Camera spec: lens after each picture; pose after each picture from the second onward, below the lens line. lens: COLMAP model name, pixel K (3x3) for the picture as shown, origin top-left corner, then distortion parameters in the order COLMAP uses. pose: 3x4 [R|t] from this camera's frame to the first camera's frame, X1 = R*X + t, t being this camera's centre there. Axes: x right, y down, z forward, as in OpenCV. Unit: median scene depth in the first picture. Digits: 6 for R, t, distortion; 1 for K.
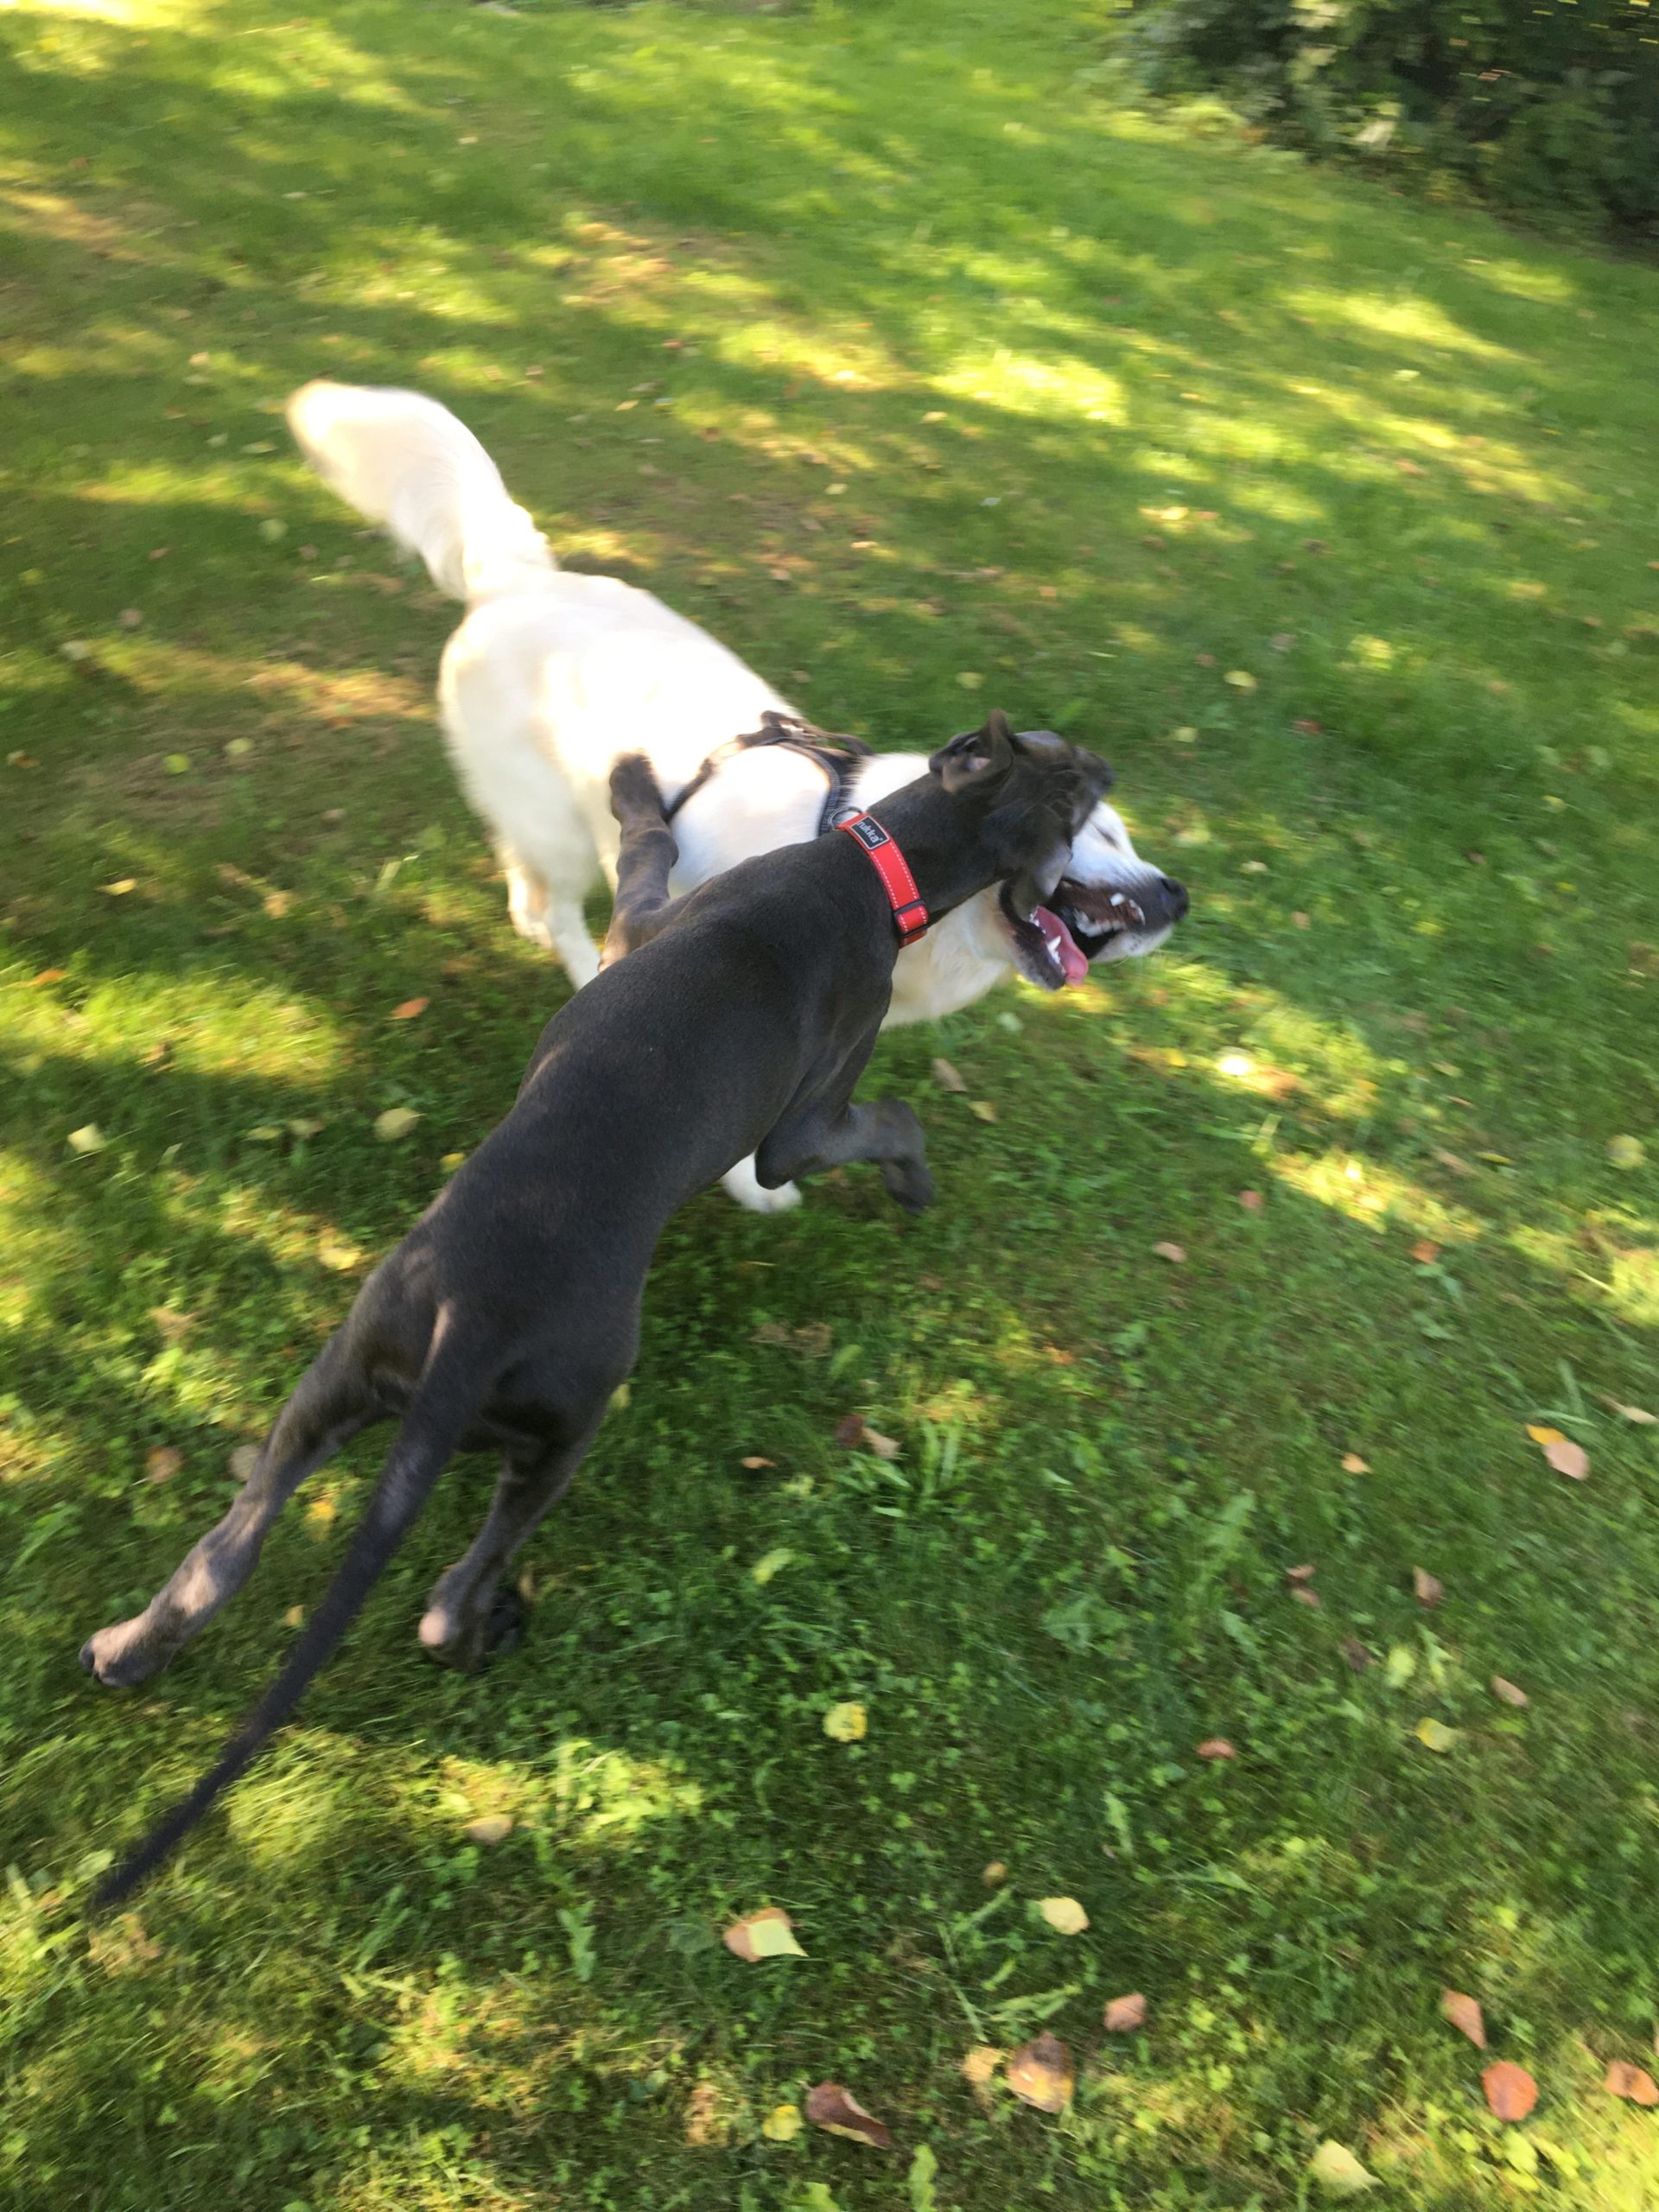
lens RADIAL K [[1880.3, 0, 824.7], [0, 1880.3, 1106.4], [0, 0, 1]] dist [0.050148, -0.067513]
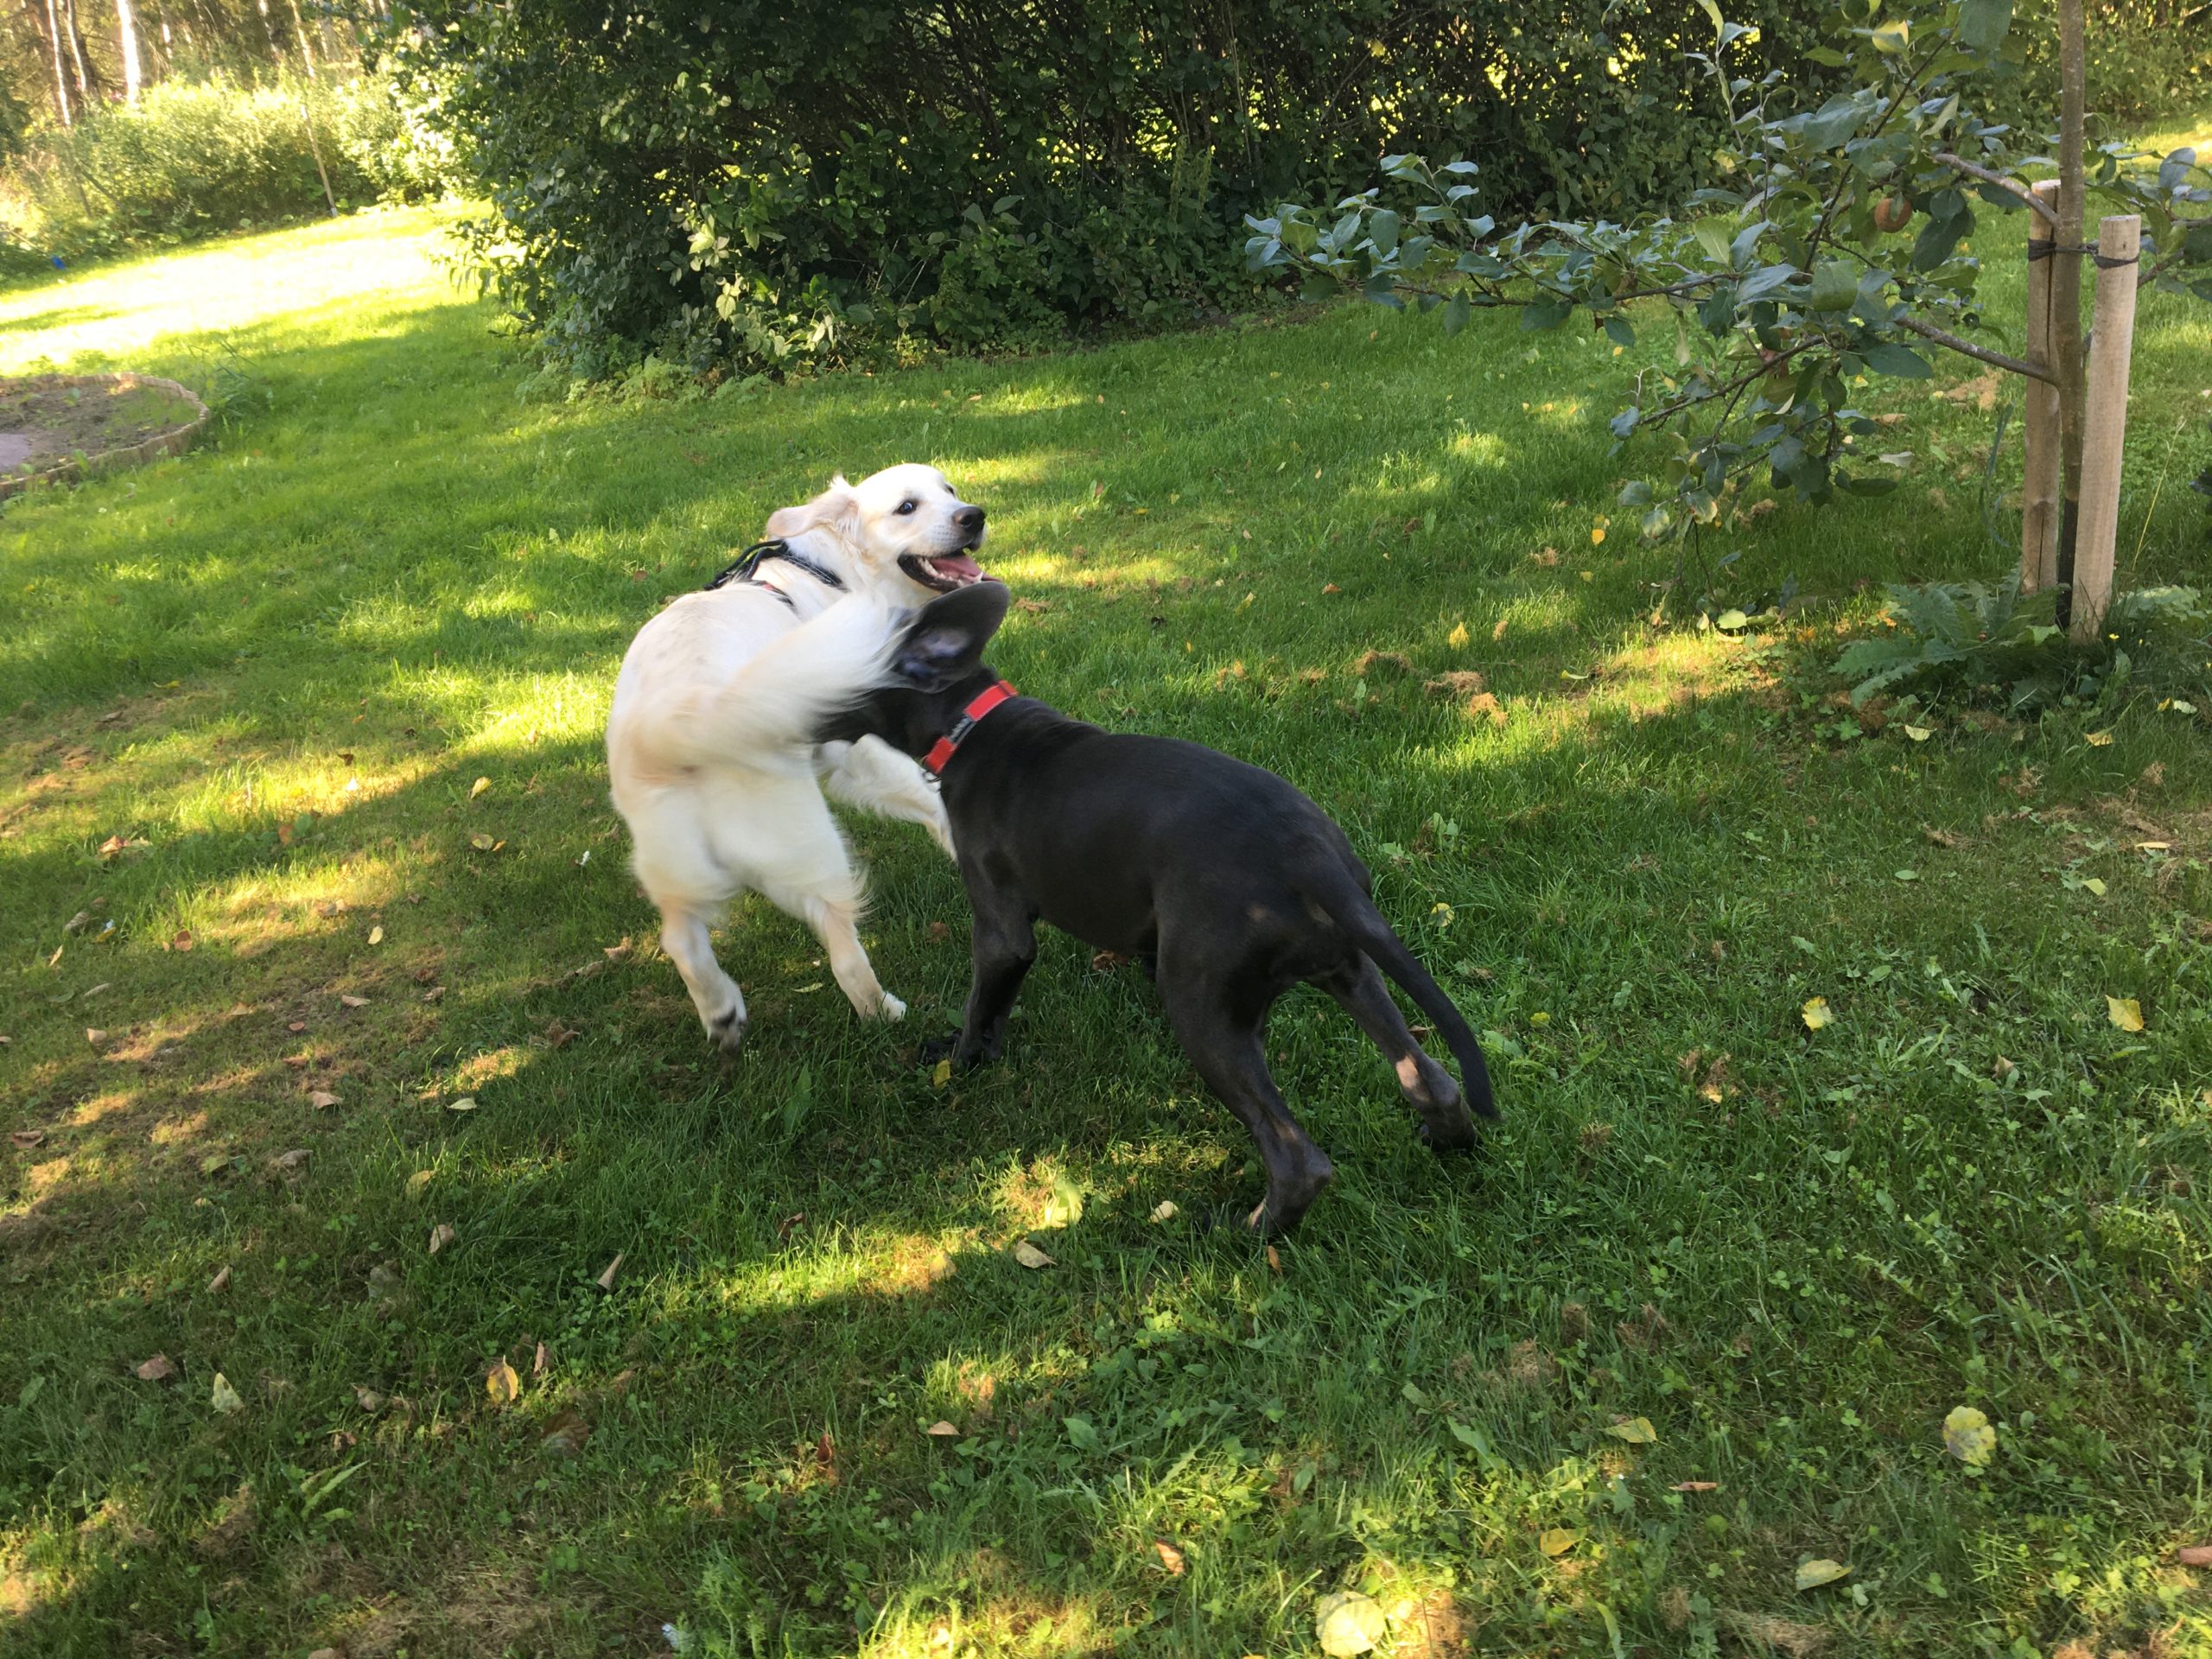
lens RADIAL K [[1880.3, 0, 1098.1], [0, 1880.3, 834.0], [0, 0, 1]] dist [0.050148, -0.067513]
pose [[0.860740, -0.425804, 0.278958, 0.048440], [0.481673, 0.858552, -0.175725, -0.078356], [-0.164676, 0.285620, 0.944088, 0.203731]]
